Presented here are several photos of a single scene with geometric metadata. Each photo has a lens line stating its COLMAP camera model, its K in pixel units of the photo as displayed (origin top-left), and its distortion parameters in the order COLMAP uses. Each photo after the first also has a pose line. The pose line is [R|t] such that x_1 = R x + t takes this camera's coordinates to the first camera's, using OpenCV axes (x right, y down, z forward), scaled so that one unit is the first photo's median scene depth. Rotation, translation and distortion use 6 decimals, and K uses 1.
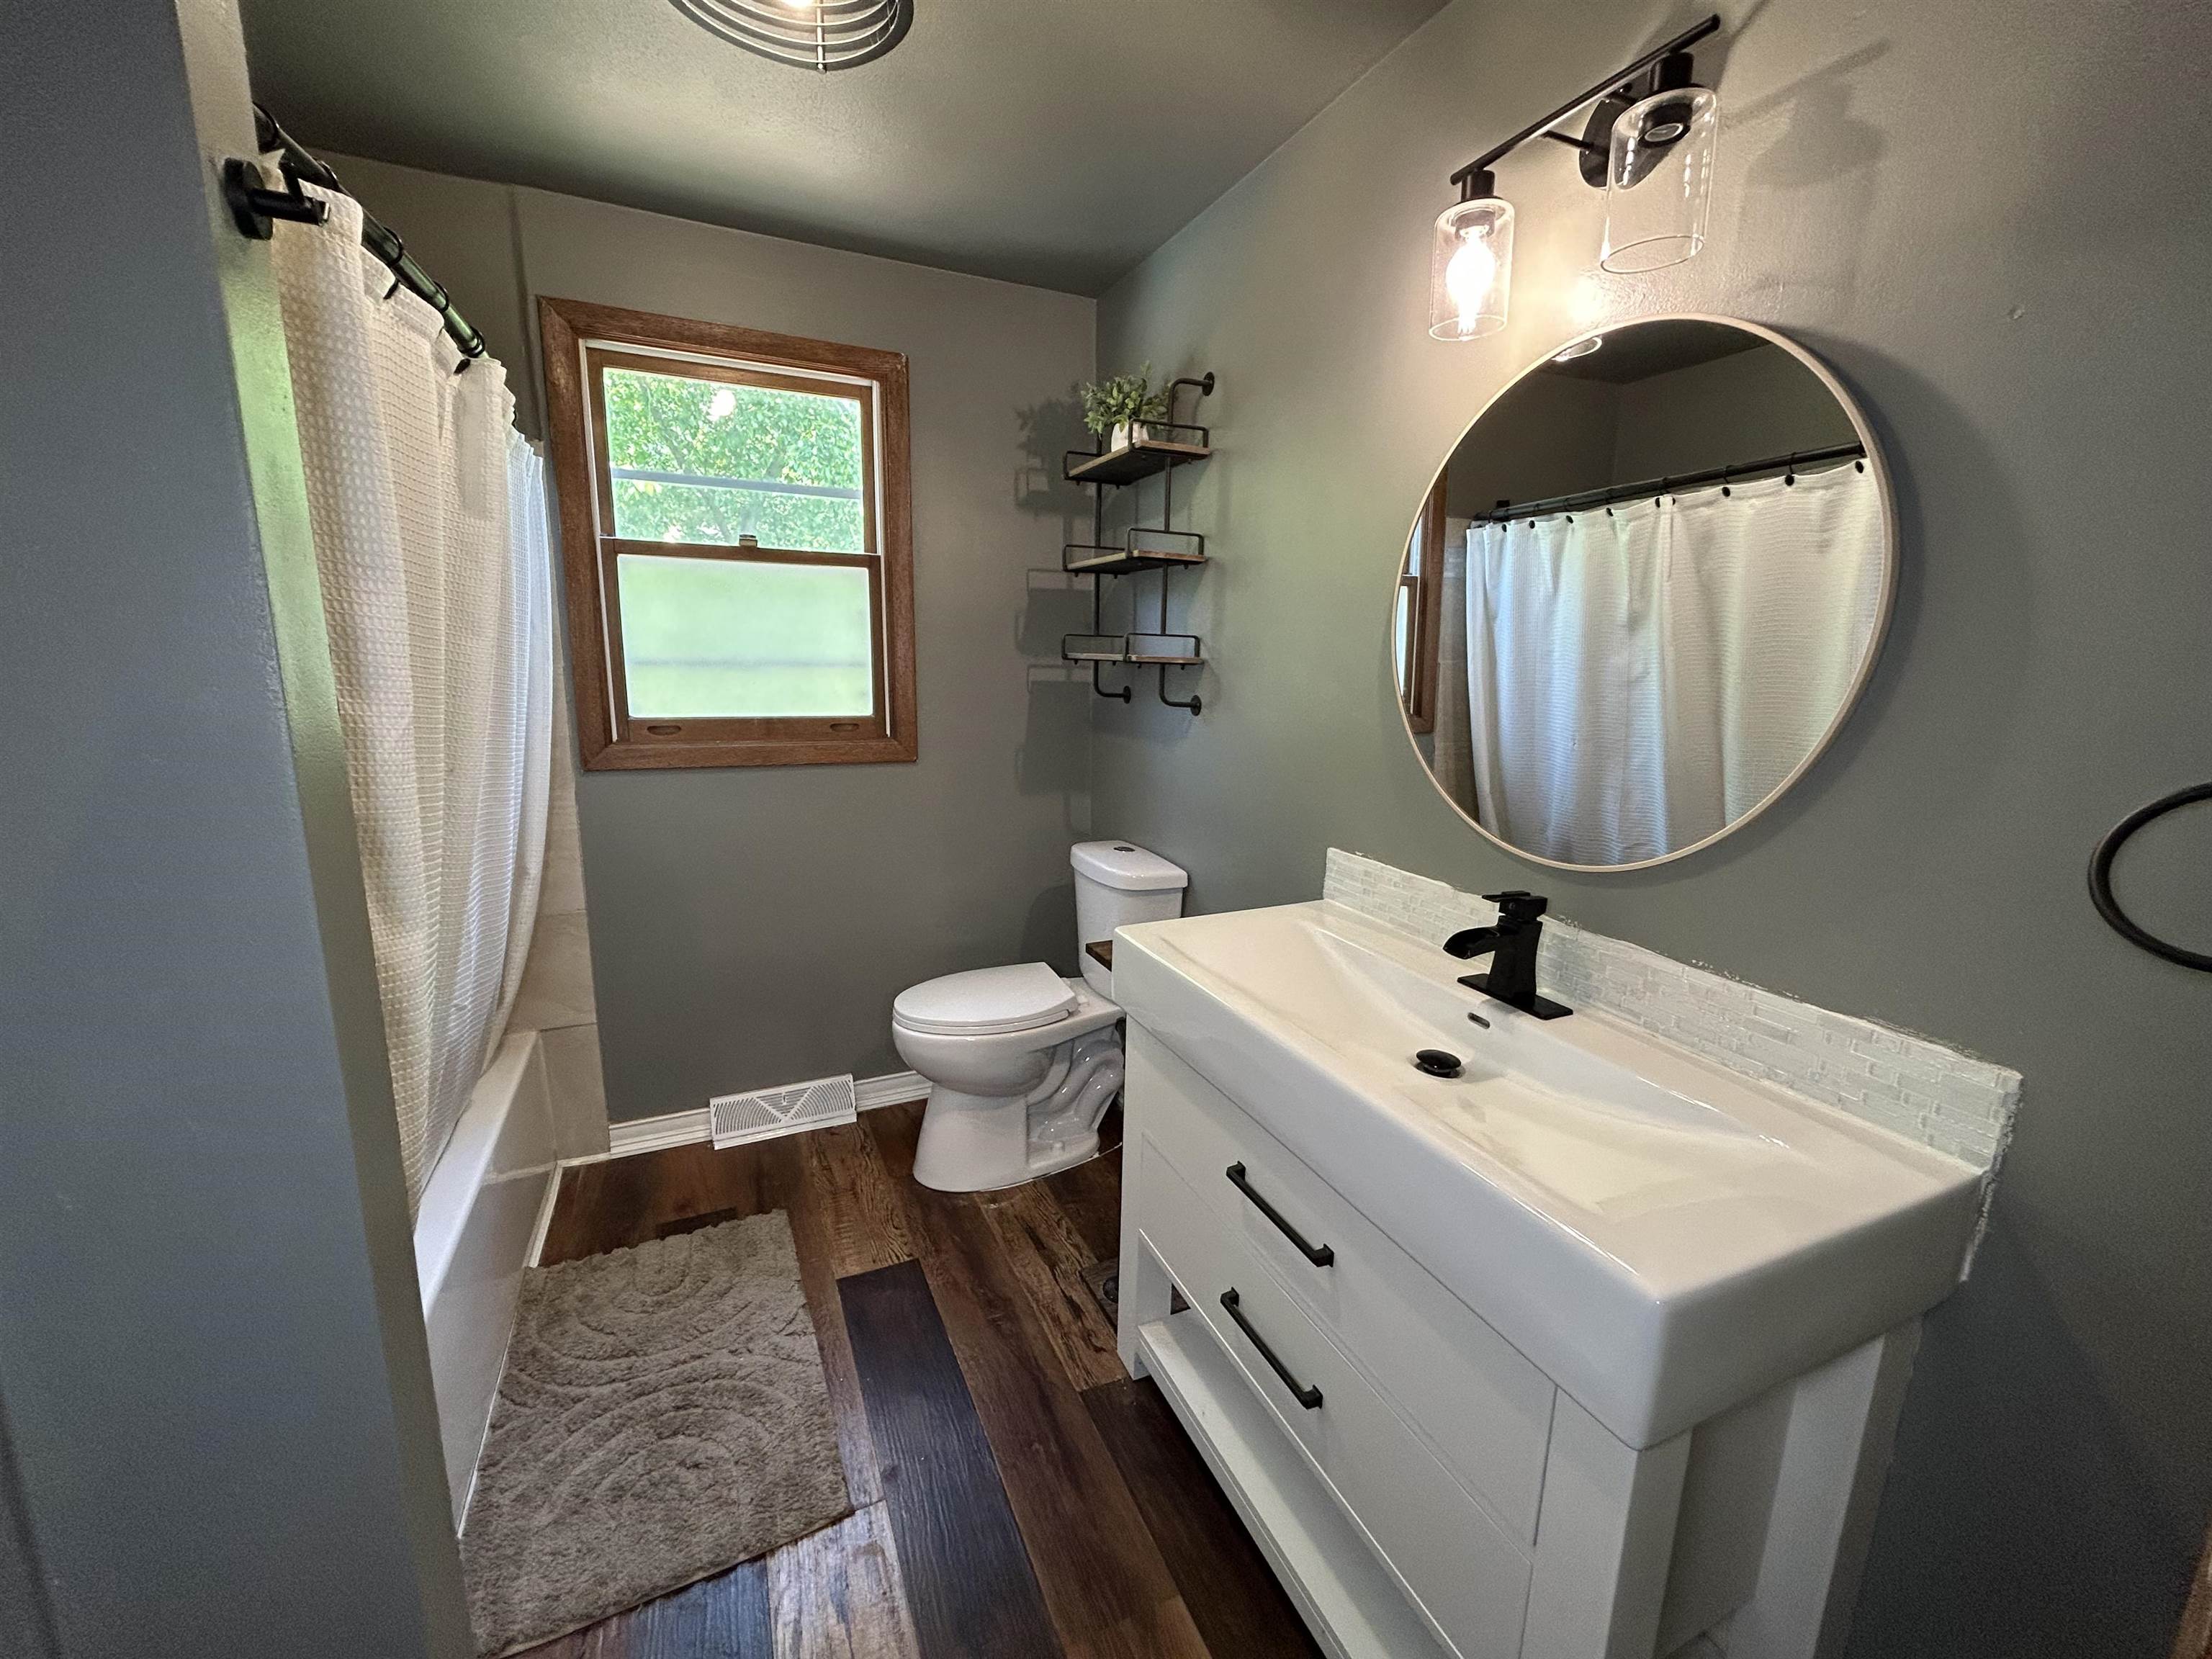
lens RADIAL K [[893.0, 0, 1106.0], [0, 893.0, 829.5], [0, 0, 1]] dist [-0.001064, 0.000272]
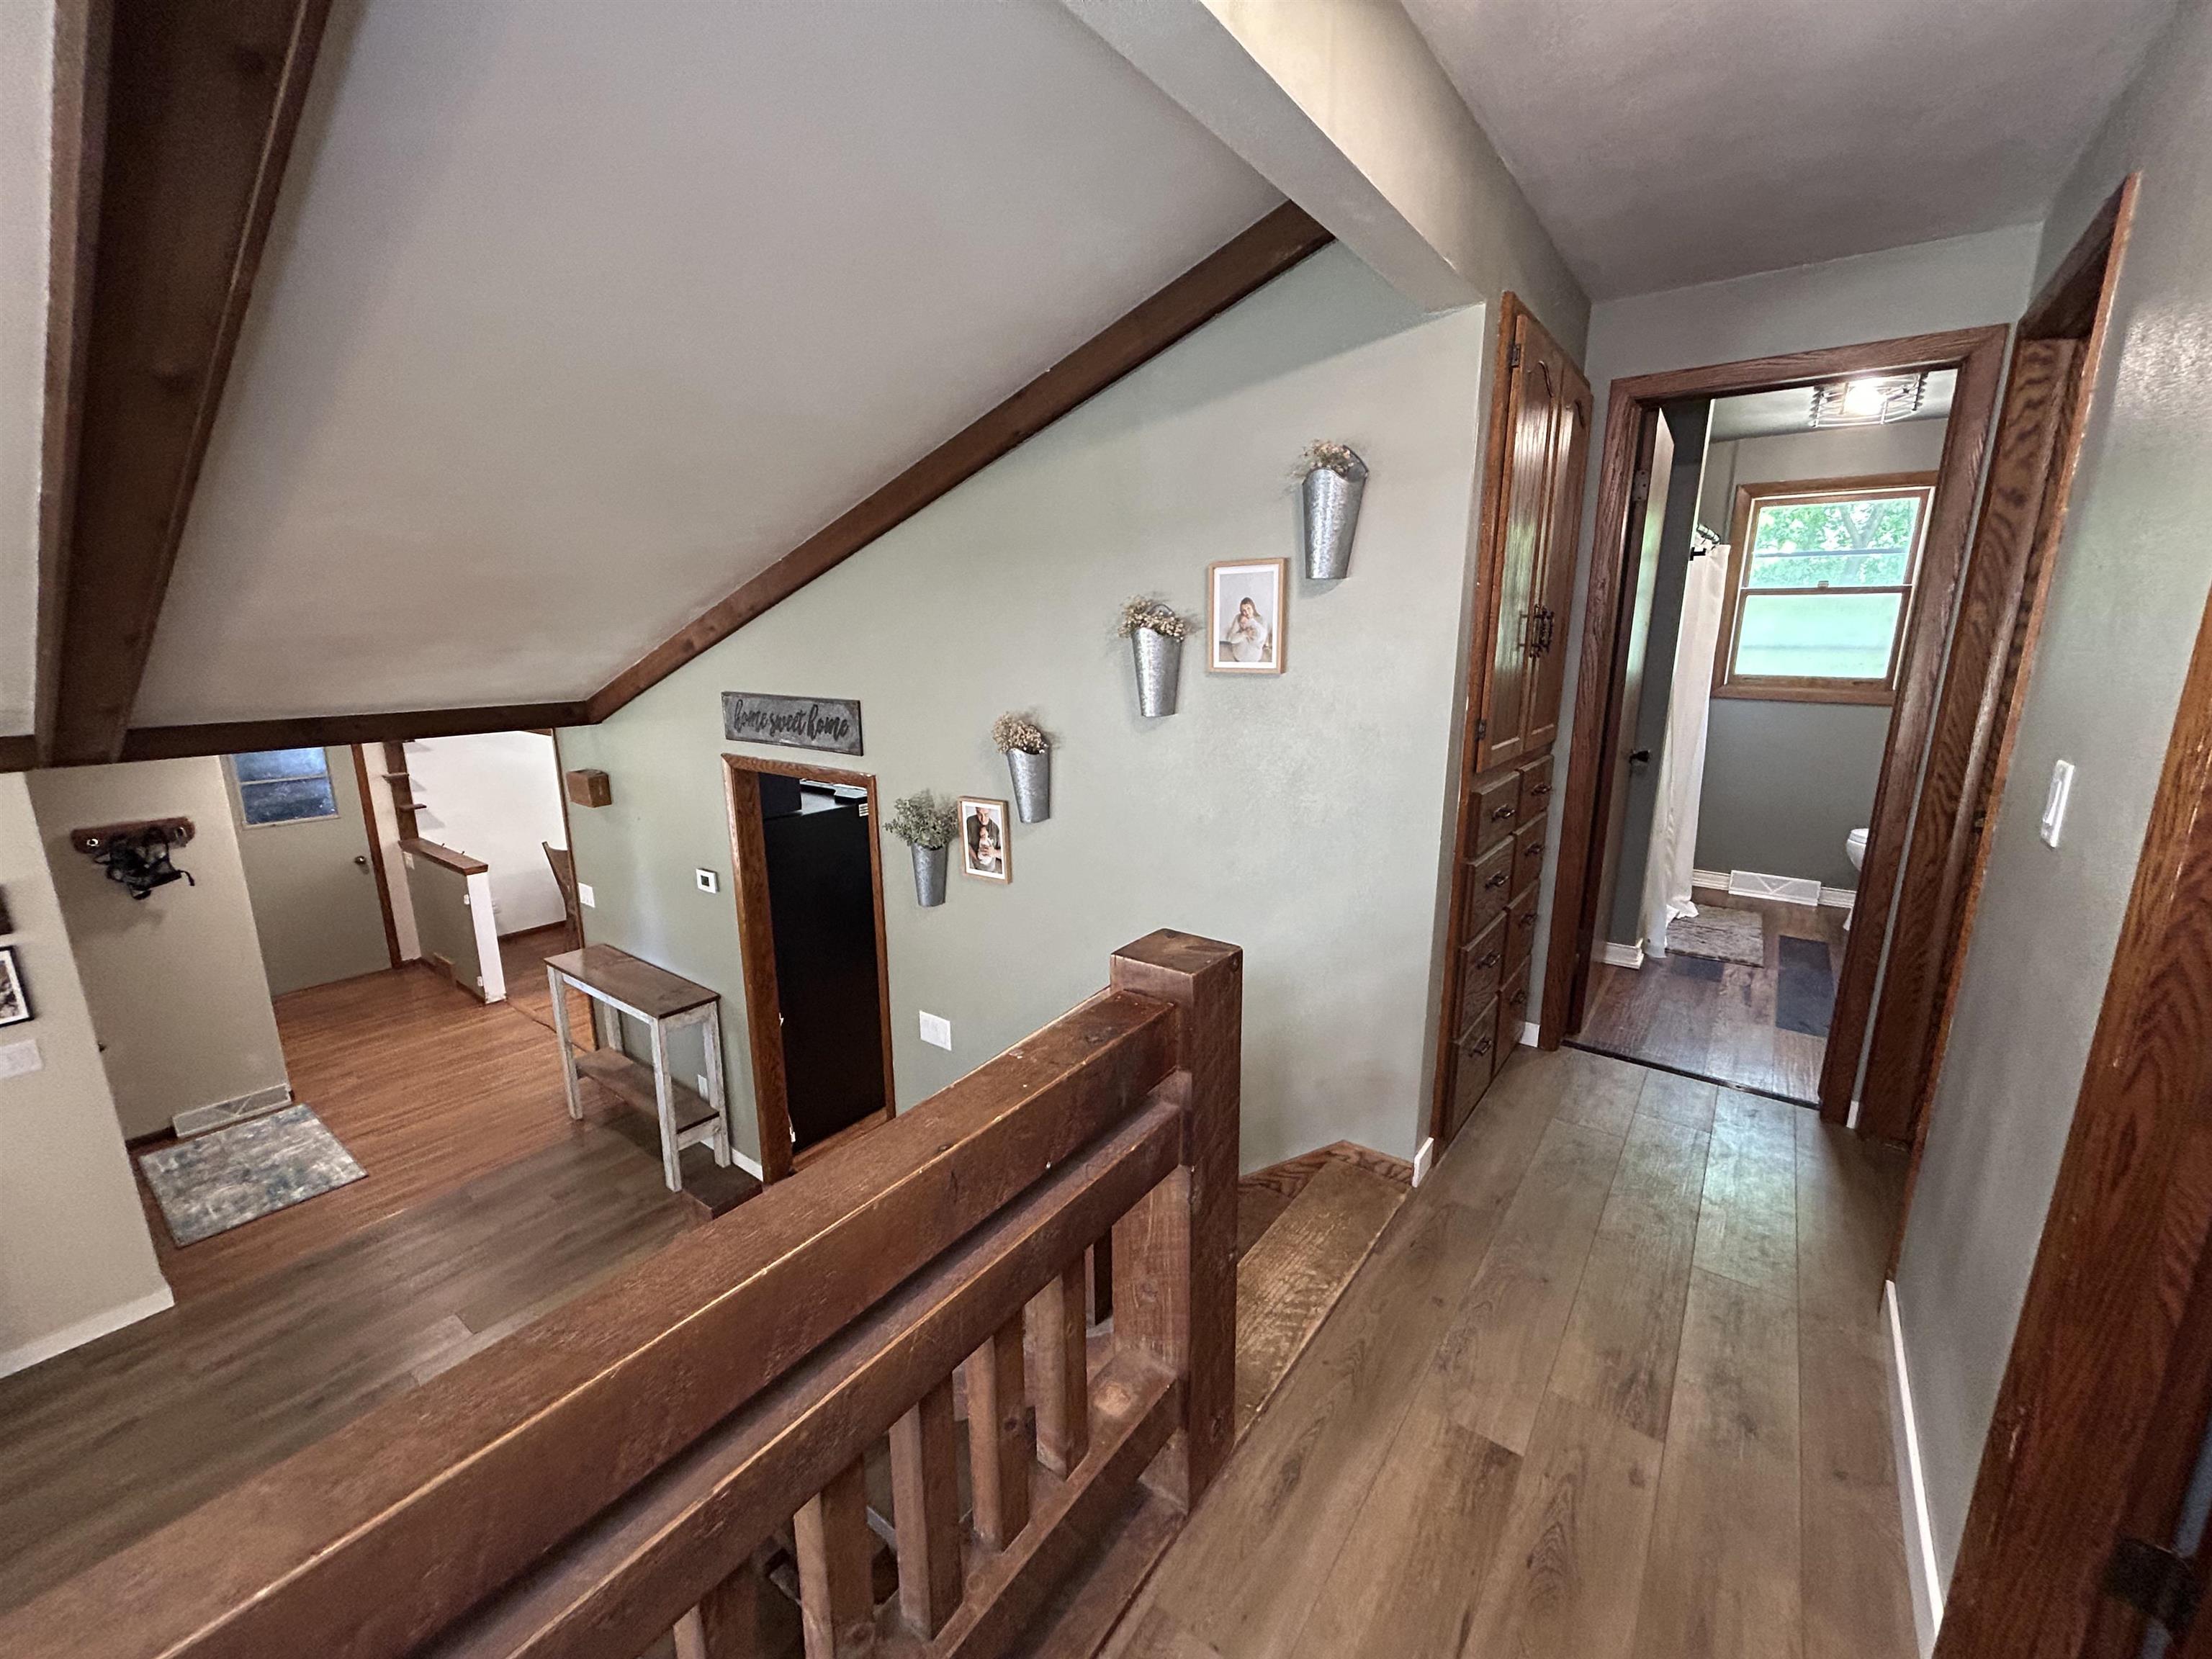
lens RADIAL K [[893.0, 0, 1106.0], [0, 893.0, 829.5], [0, 0, 1]] dist [-0.001064, 0.000272]
pose [[0.488382, 0.177004, -0.854490, 0.583770], [-0.164919, 0.980288, 0.108803, 0.241257], [0.856904, 0.087784, 0.507946, -1.257331]]
